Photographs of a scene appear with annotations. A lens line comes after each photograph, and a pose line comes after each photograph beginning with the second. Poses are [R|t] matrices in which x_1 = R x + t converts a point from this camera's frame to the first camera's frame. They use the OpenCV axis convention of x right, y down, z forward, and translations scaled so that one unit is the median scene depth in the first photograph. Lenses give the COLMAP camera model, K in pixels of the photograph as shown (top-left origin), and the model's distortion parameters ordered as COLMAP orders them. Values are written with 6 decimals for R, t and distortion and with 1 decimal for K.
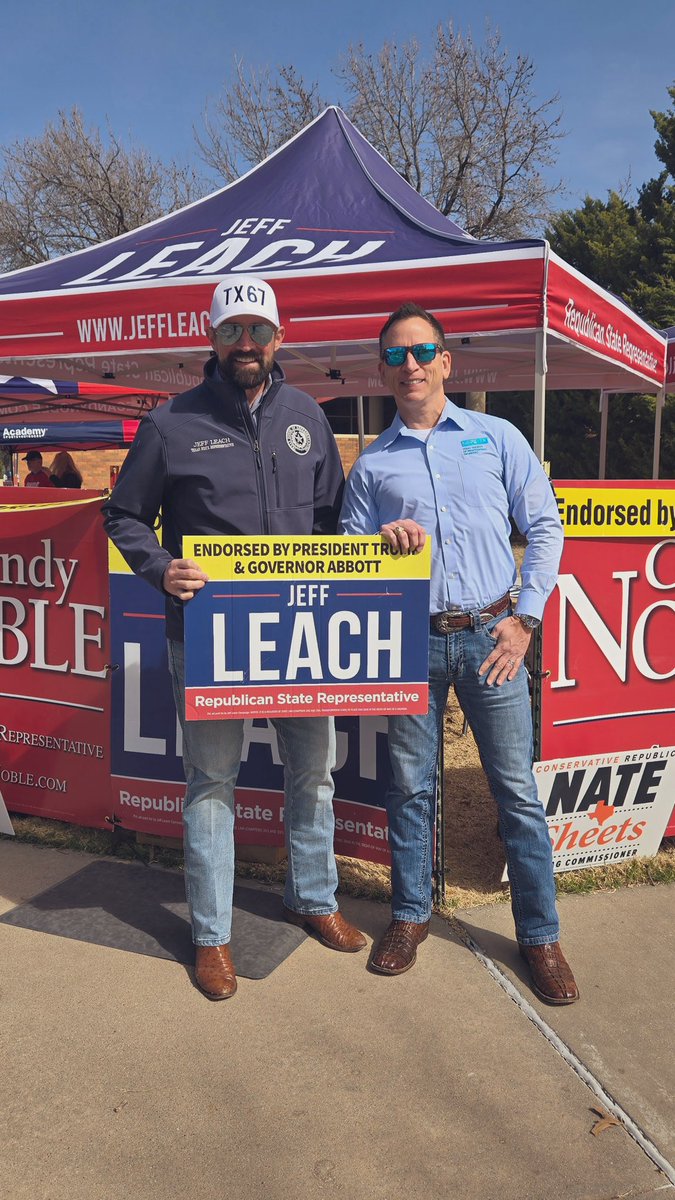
lens RADIAL K [[932.4, 0, 337.5], [0, 932.4, 600.0], [0, 0, 1]] dist [0.007255, 0.002242]
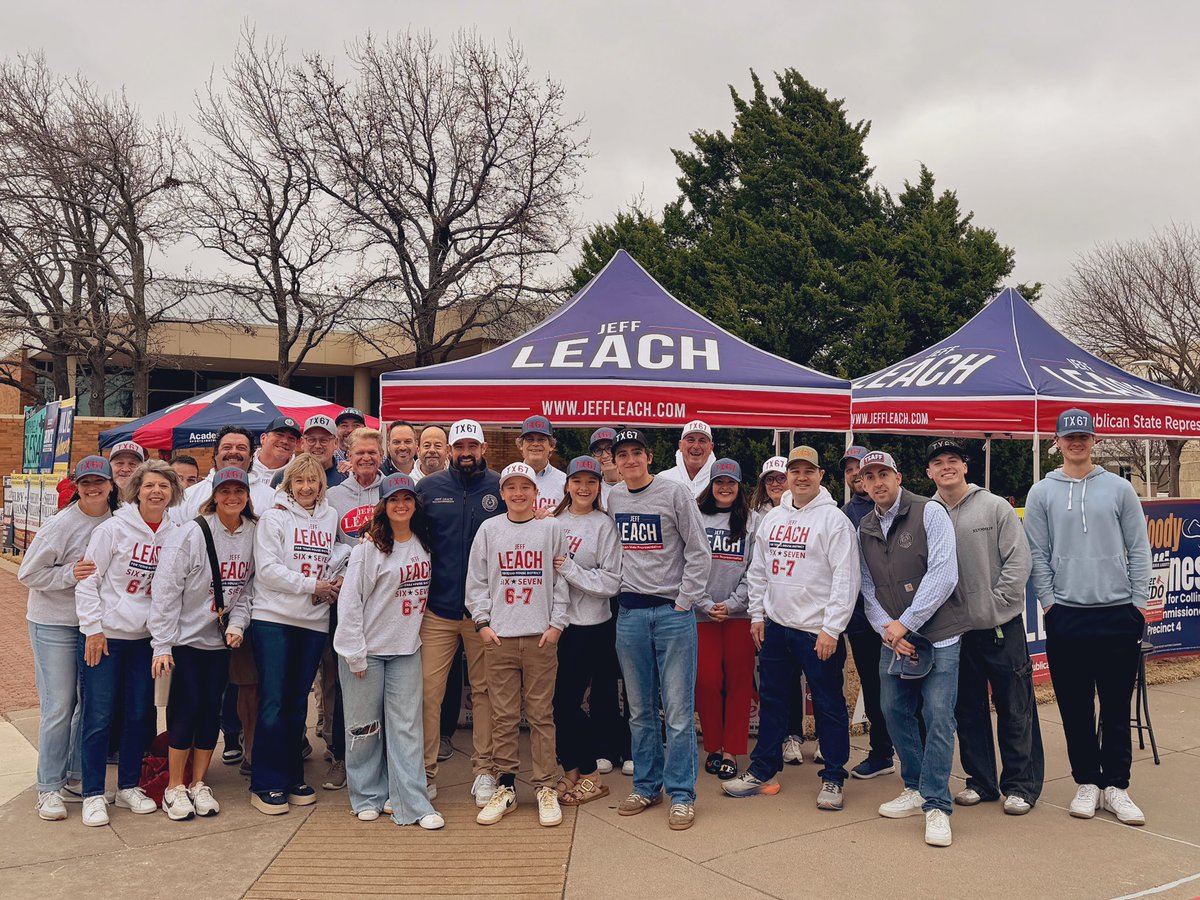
lens RADIAL K [[993.5, 0, 600.0], [0, 993.5, 450.0], [0, 0, 1]] dist [-0.031957, 0.000873]
pose [[0.966533, 0.033521, 0.254343, -0.698419], [0.005188, 0.988670, -0.150016, 0.056418], [-0.256490, 0.146315, 0.955408, -0.763998]]
